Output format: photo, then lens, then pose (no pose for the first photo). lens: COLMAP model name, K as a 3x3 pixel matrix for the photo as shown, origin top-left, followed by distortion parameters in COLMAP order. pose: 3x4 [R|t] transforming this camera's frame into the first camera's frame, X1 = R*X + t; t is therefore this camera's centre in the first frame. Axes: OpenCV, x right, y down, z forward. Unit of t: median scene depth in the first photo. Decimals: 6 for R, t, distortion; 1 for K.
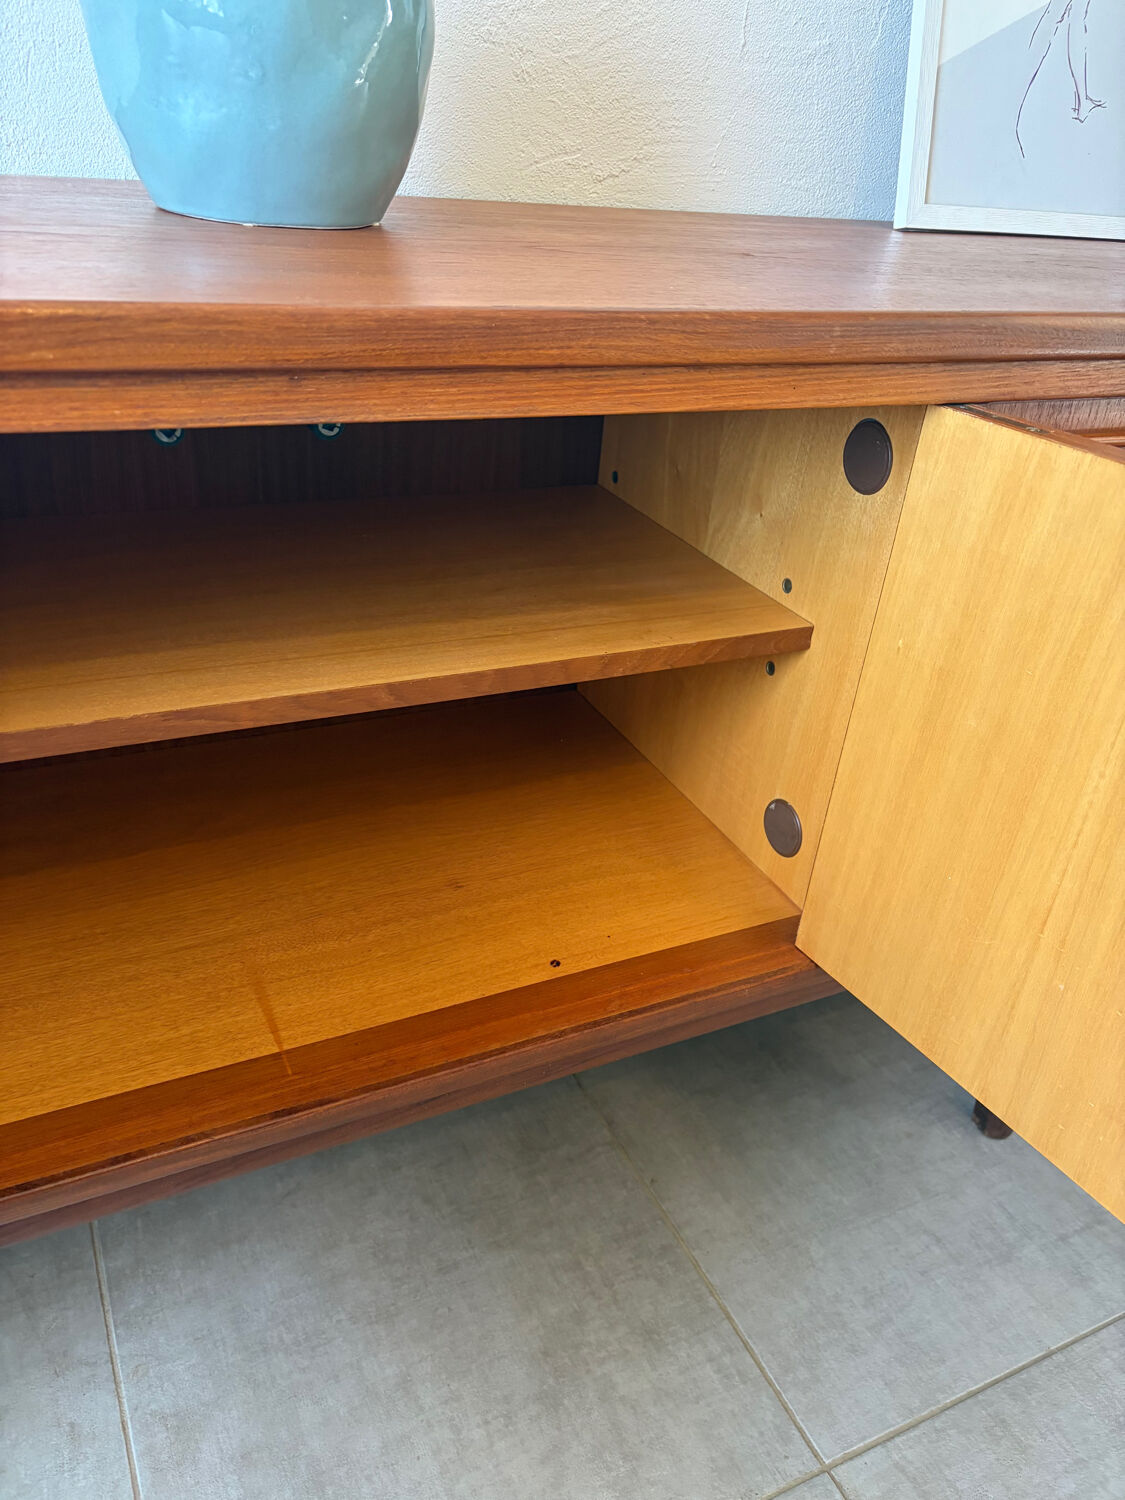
lens RADIAL K [[1140.6, 0, 561.4], [0, 1140.6, 763.5], [0, 0, 1]] dist [0.046127, -0.053196]
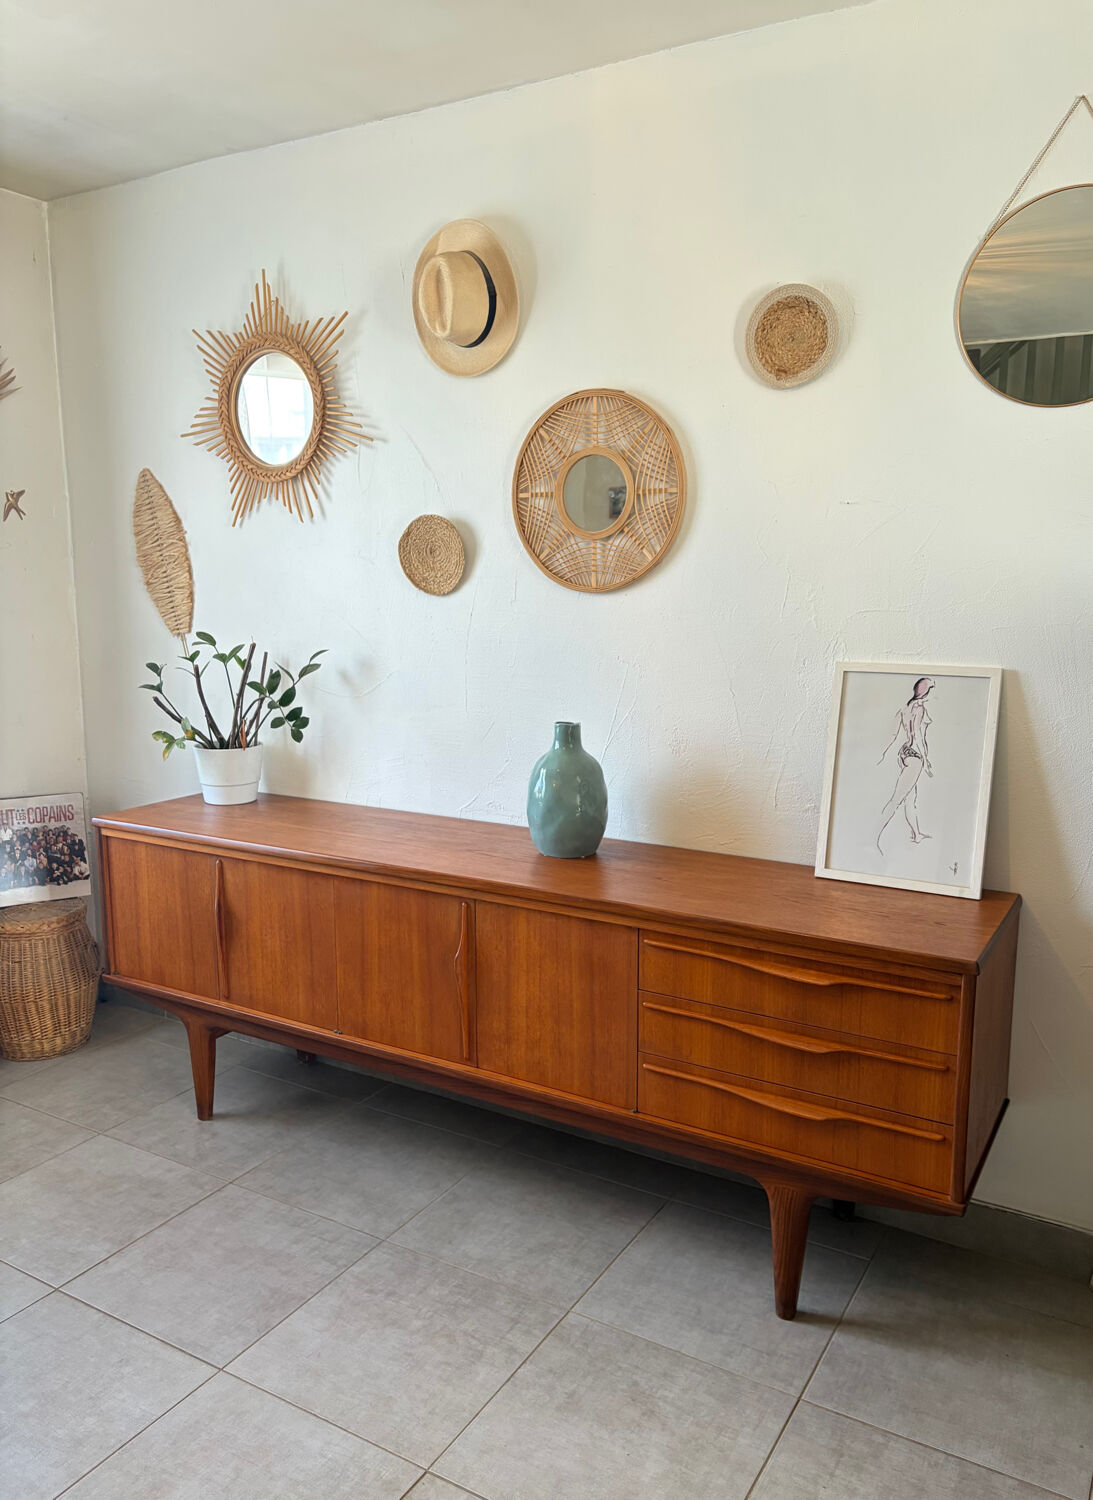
lens RADIAL K [[1140.6, 0, 551.0], [0, 1140.6, 756.6], [0, 0, 1]] dist [0.045468, -0.050705]
pose [[0.546952, 0.052015, -0.835547, 2.169975], [-0.378571, 0.905558, -0.191440, -0.013811], [0.746678, 0.421022, 0.514988, -0.852427]]
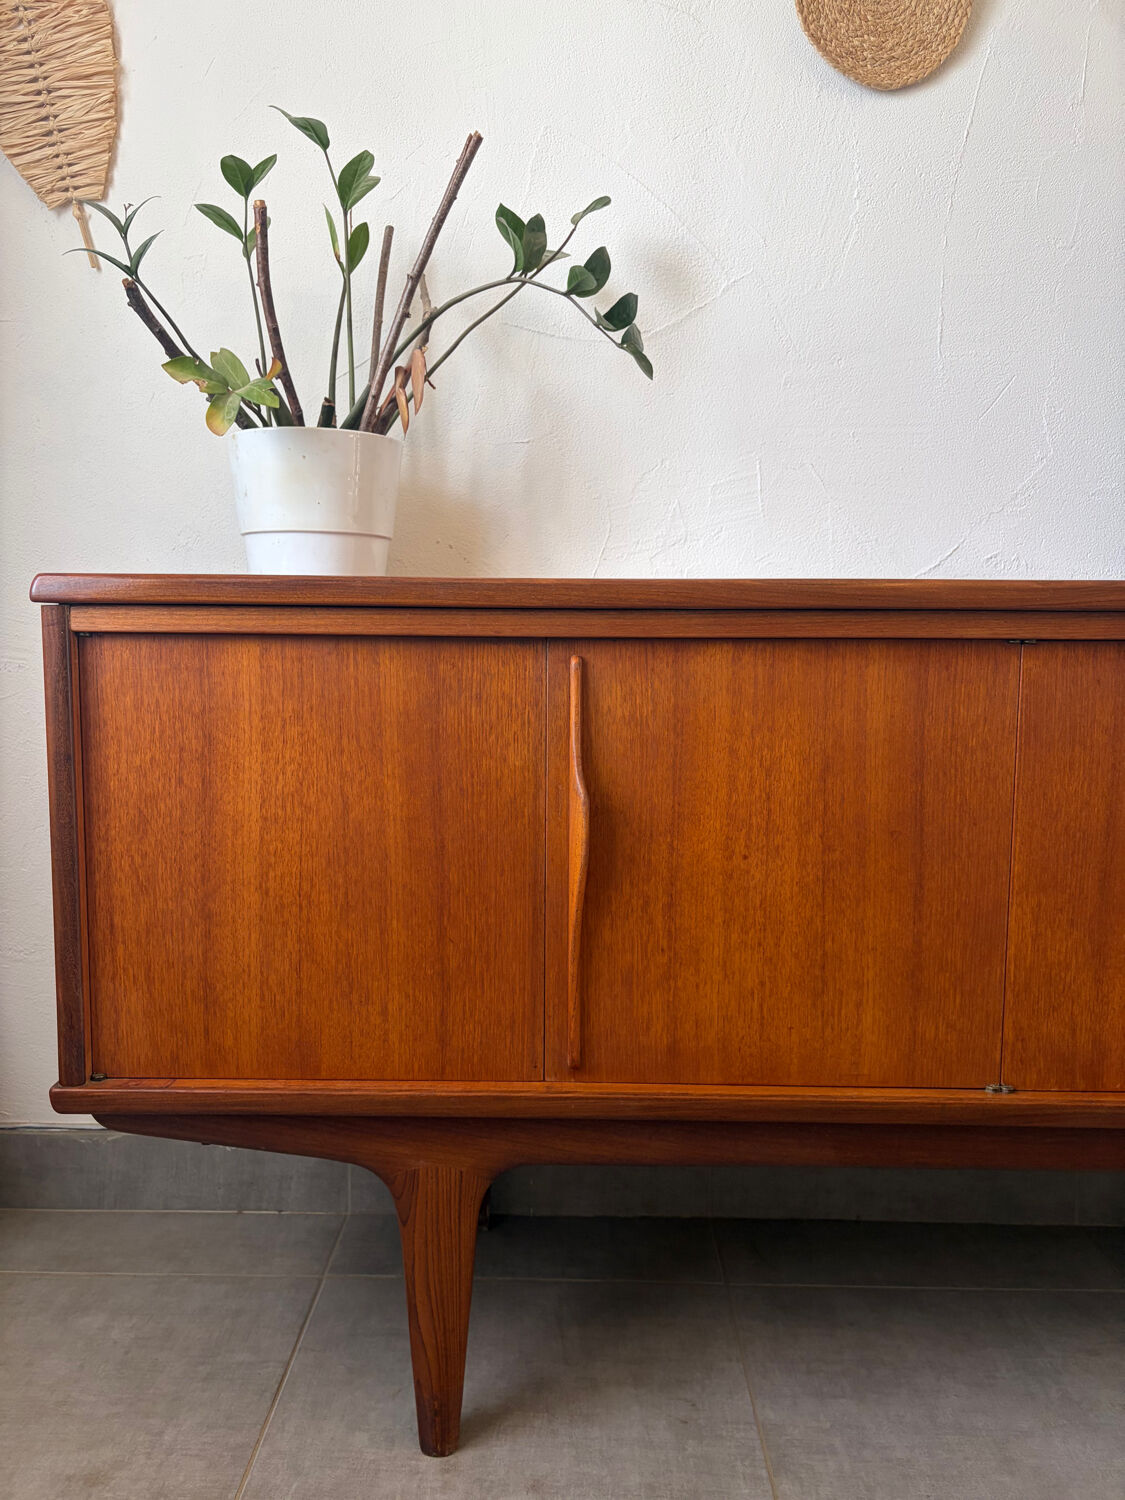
lens RADIAL K [[1140.6, 0, 550.6], [0, 1140.6, 751.8], [0, 0, 1]] dist [0.046127, -0.053196]
pose [[0.888562, -0.031867, -0.457649, -0.424966], [-0.168388, 0.905298, -0.389977, 0.475526], [0.426736, 0.423581, 0.799047, -0.620974]]
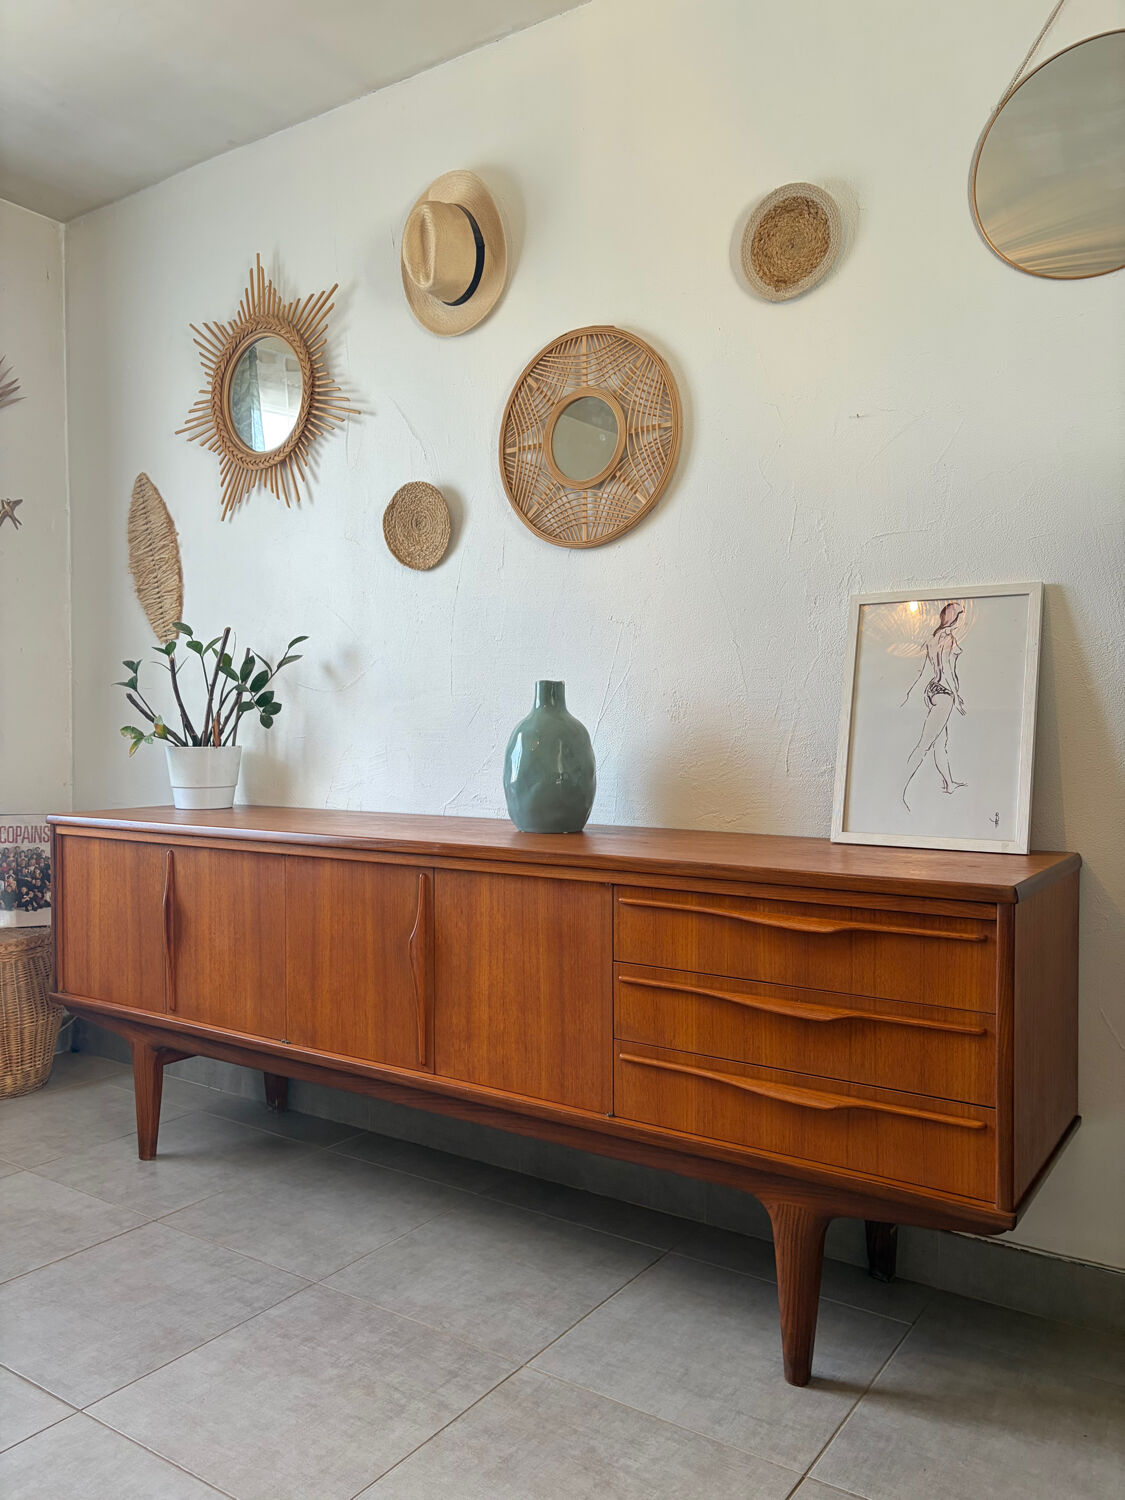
lens RADIAL K [[1140.6, 0, 555.5], [0, 1140.6, 754.9], [0, 0, 1]] dist [0.046127, -0.053196]
pose [[0.488450, -0.062524, -0.870349, 2.002237], [-0.400850, 0.869880, -0.287452, 0.208486], [0.775071, 0.489285, 0.399831, -0.314777]]
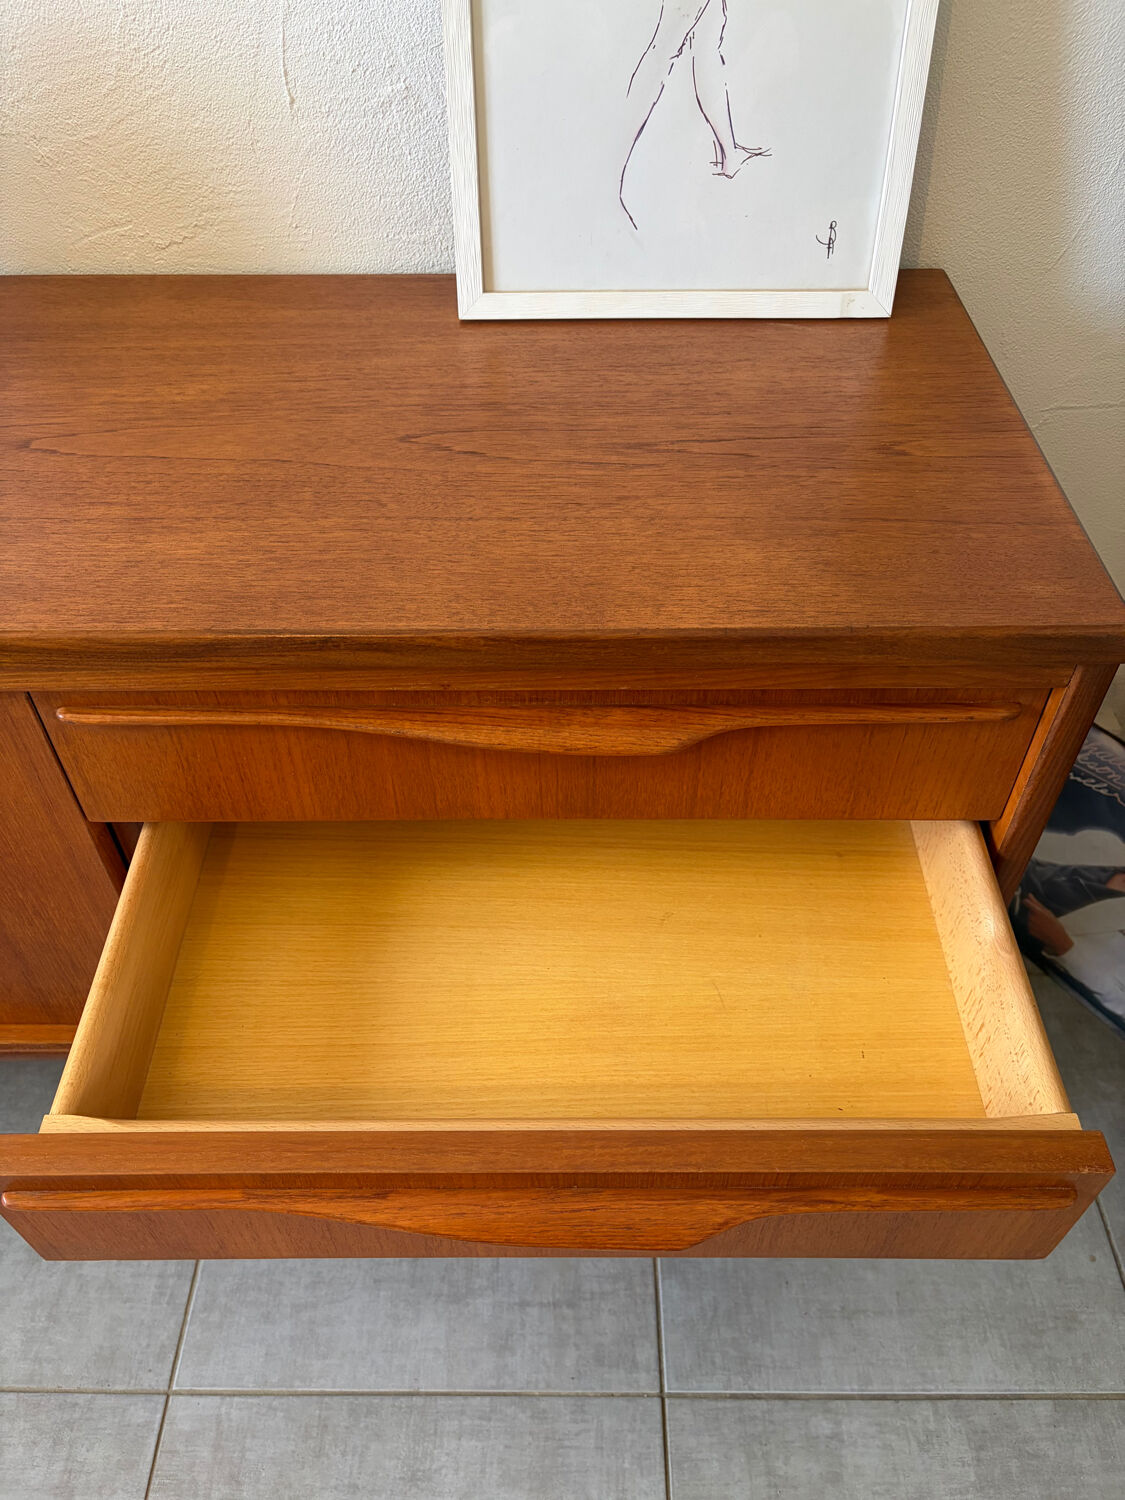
lens RADIAL K [[1140.6, 0, 554.1], [0, 1140.6, 760.1], [0, 0, 1]] dist [0.046127, -0.053196]
pose [[0.891649, 0.252204, -0.375972, 0.842317], [-0.148495, 0.947441, 0.283381, -0.433154], [0.427681, -0.196846, 0.882236, 0.188626]]
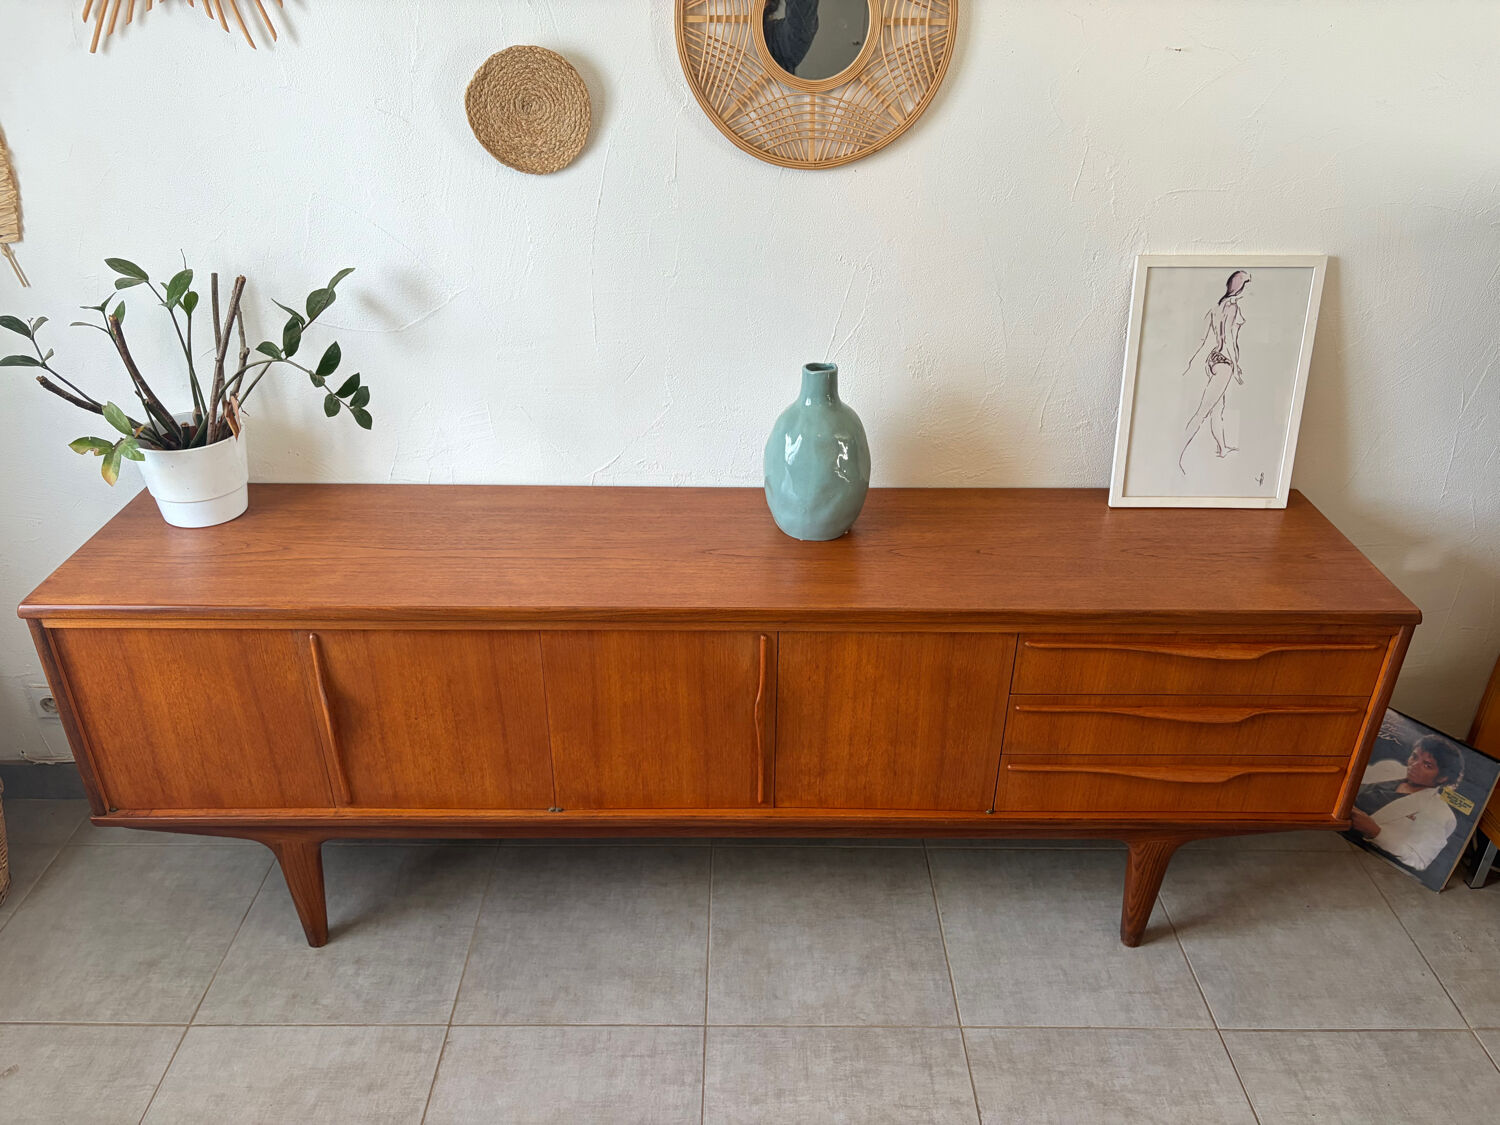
lens RADIAL K [[1140.6, 0, 747.8], [0, 1140.6, 570.4], [0, 0, 1]] dist [0.046127, -0.053196]
pose [[0.897976, 0.143147, -0.416110, 0.647314], [-0.160044, 0.987093, -0.005808, -0.237056], [0.409908, 0.071811, 0.909296, -1.359134]]
